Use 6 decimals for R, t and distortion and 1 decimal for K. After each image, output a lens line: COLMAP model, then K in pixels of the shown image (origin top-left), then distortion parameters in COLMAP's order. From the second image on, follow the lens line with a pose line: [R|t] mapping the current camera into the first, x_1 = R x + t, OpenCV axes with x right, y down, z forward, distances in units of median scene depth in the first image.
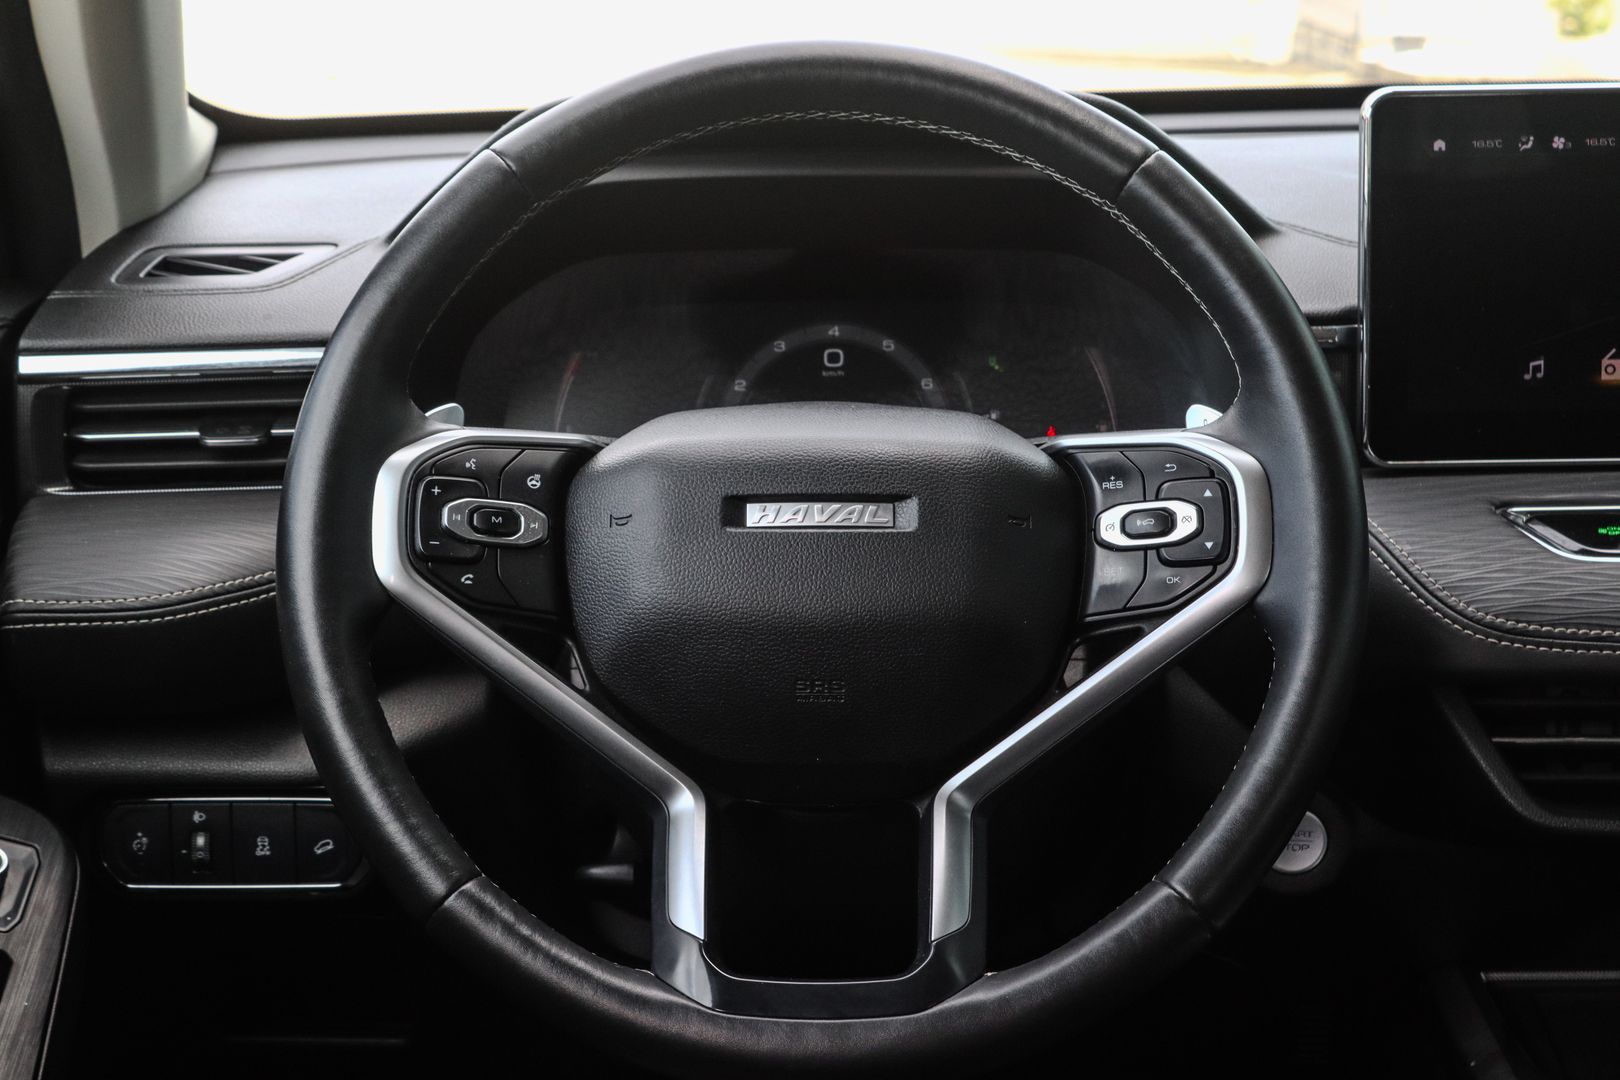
lens RADIAL K [[3351.2, 0, 863.2], [0, 3351.2, 499.3], [0, 0, 1]] dist [0.078250, 0.273225]
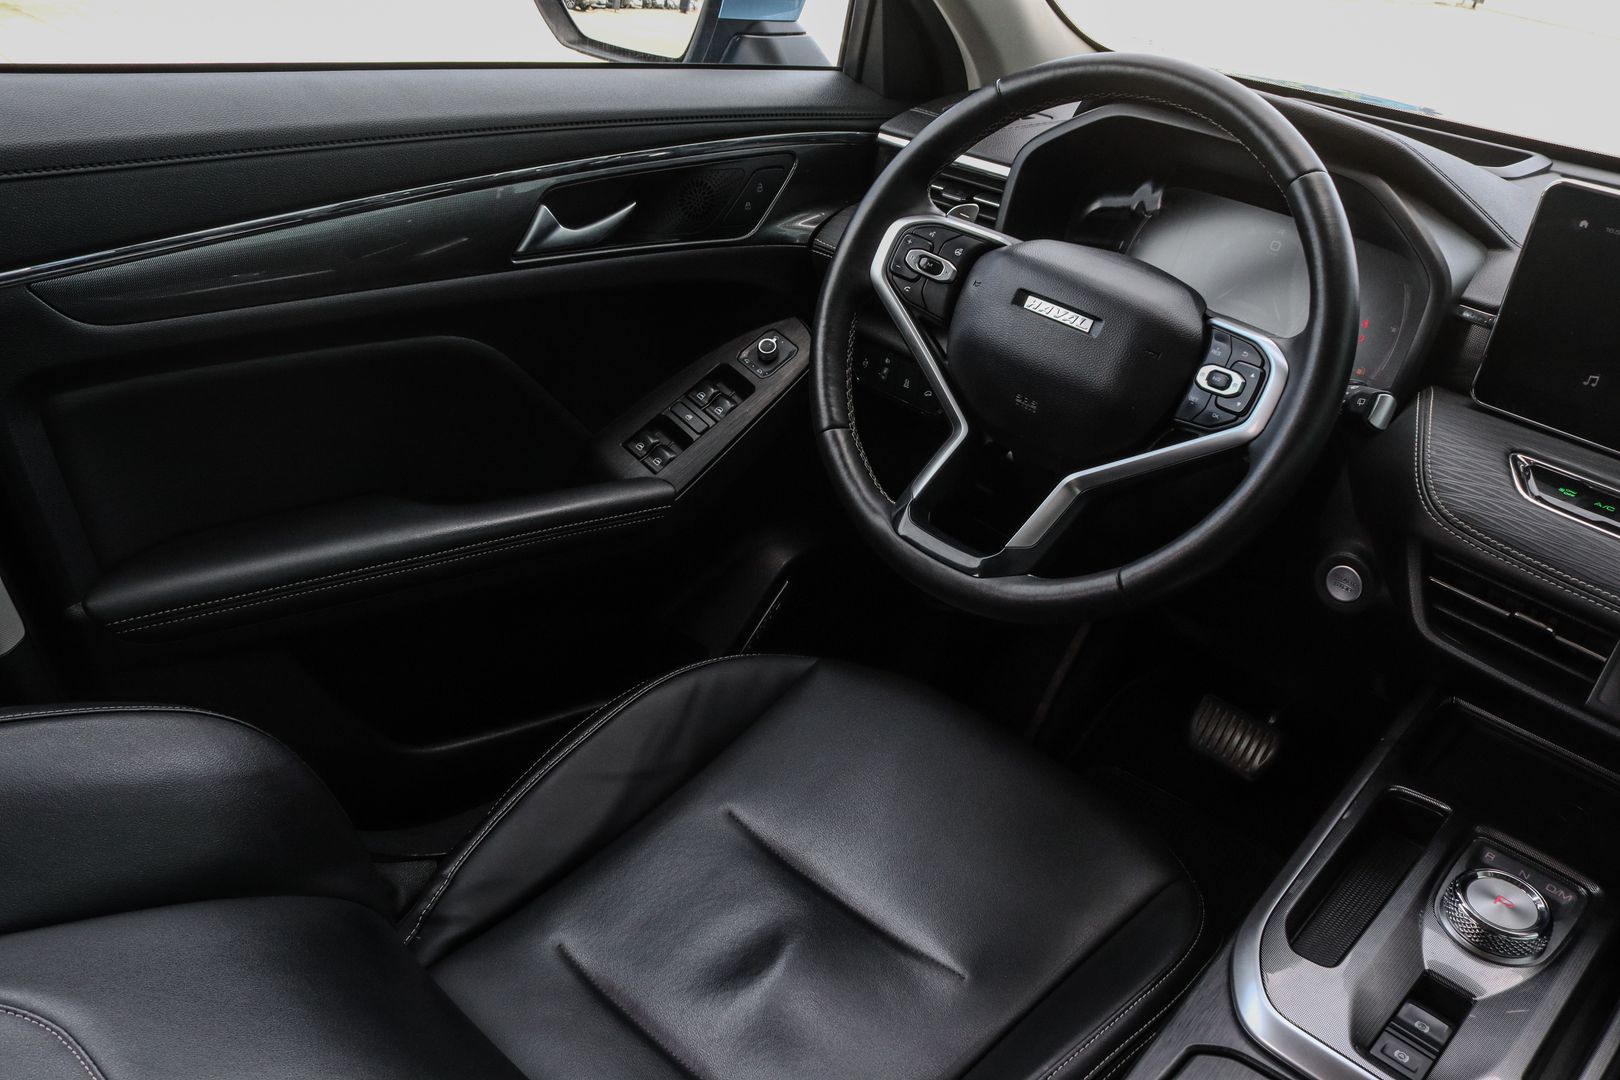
lens RADIAL K [[1326.2, 0, 810.0], [0, 1326.2, 540.0], [0, 0, 1]] dist [-0.168576, 0.119886]
pose [[0.720639, 0.409379, -0.559543, 0.339131], [-0.246153, 0.905555, 0.345512, -0.097050], [0.648143, -0.111256, 0.753348, 0.351928]]
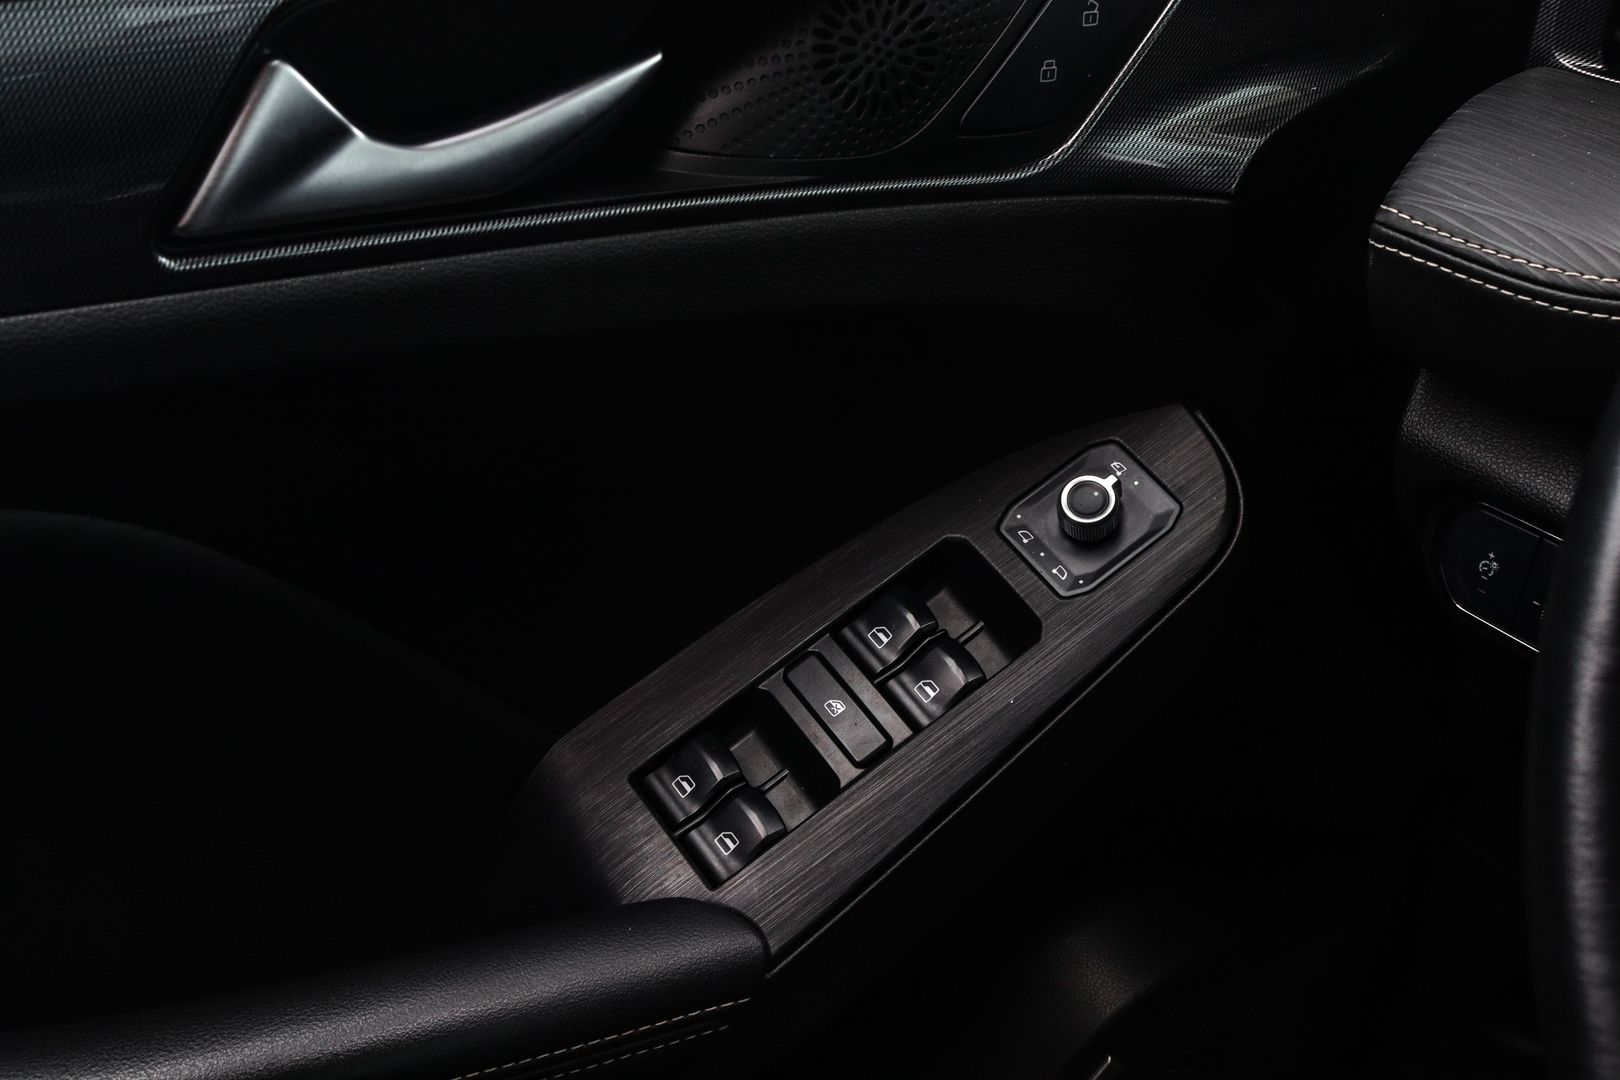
lens RADIAL K [[1981.5, 0, 810.0], [0, 1981.5, 540.0], [0, 0, 1]] dist [-0.013526, -0.007562]
pose [[0.568005, 0.455923, -0.685204, 0.014588], [-0.233423, 0.887598, 0.397095, -0.050005], [0.789230, -0.065610, 0.610583, 0.726736]]
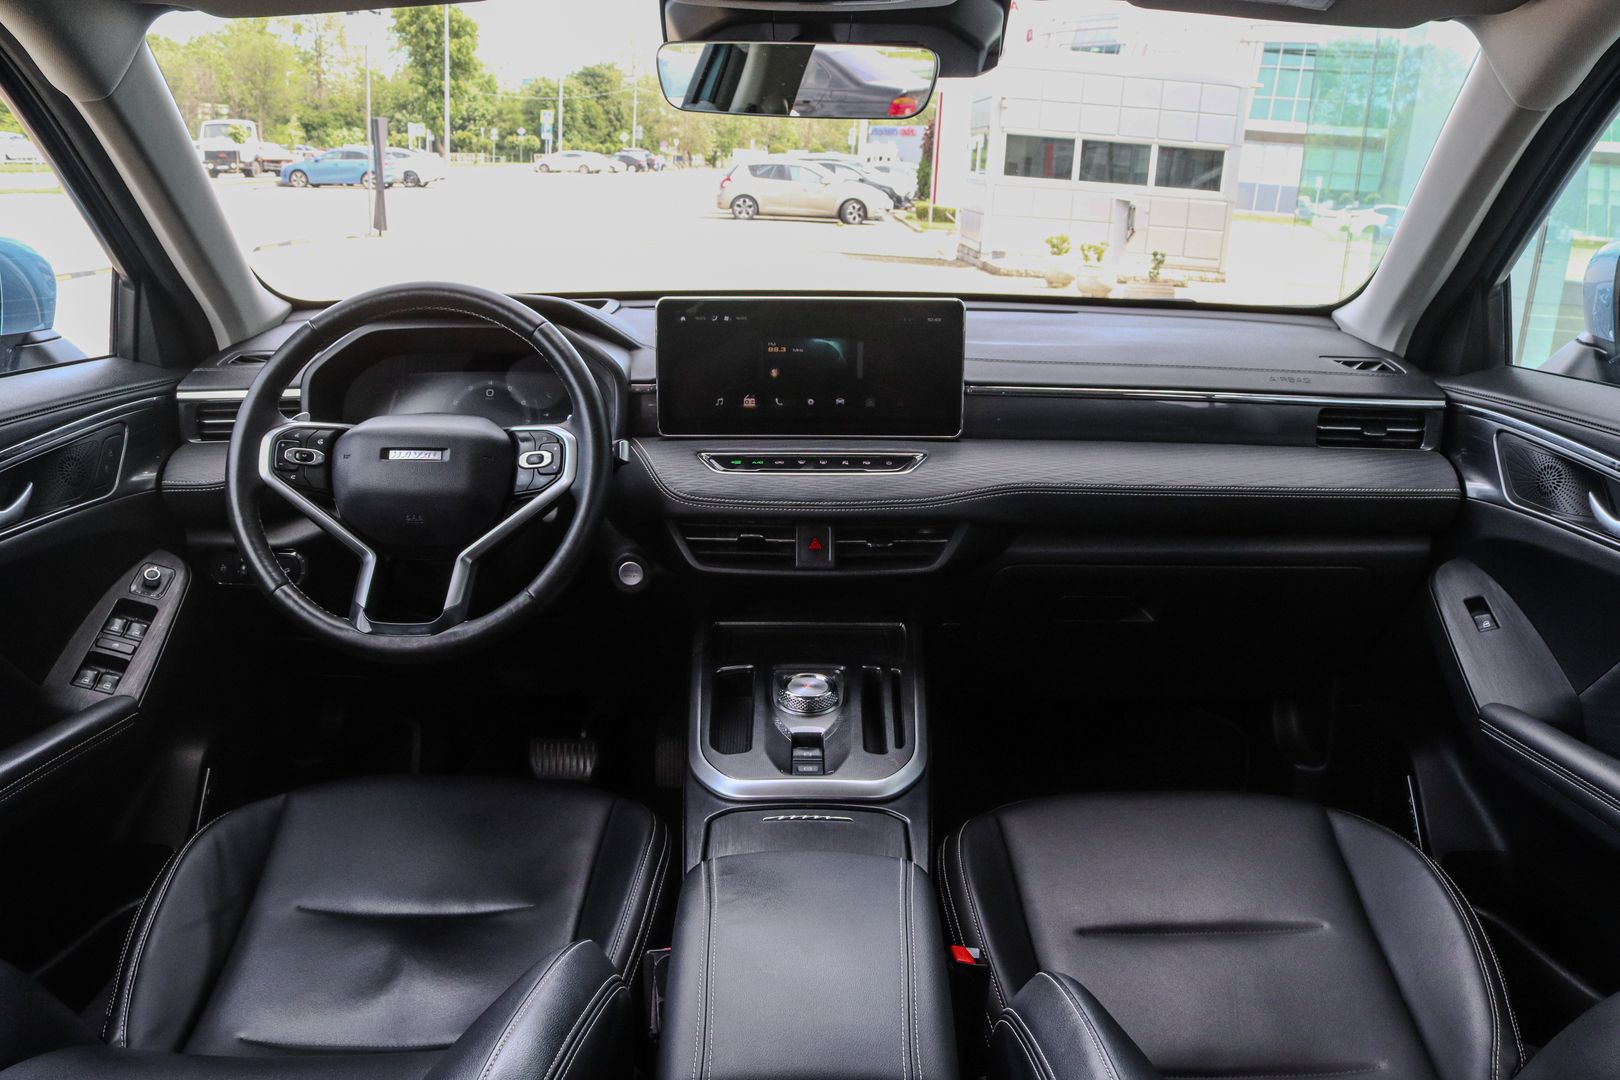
lens RADIAL K [[1326.2, 0, 810.0], [0, 1326.2, 540.0], [0, 0, 1]] dist [-0.168576, 0.119886]
pose [[0.999687, 0.013922, 0.020778, 0.286752], [-0.015582, 0.996508, 0.082033, -0.018671], [-0.019563, -0.082331, 0.996413, -0.080276]]
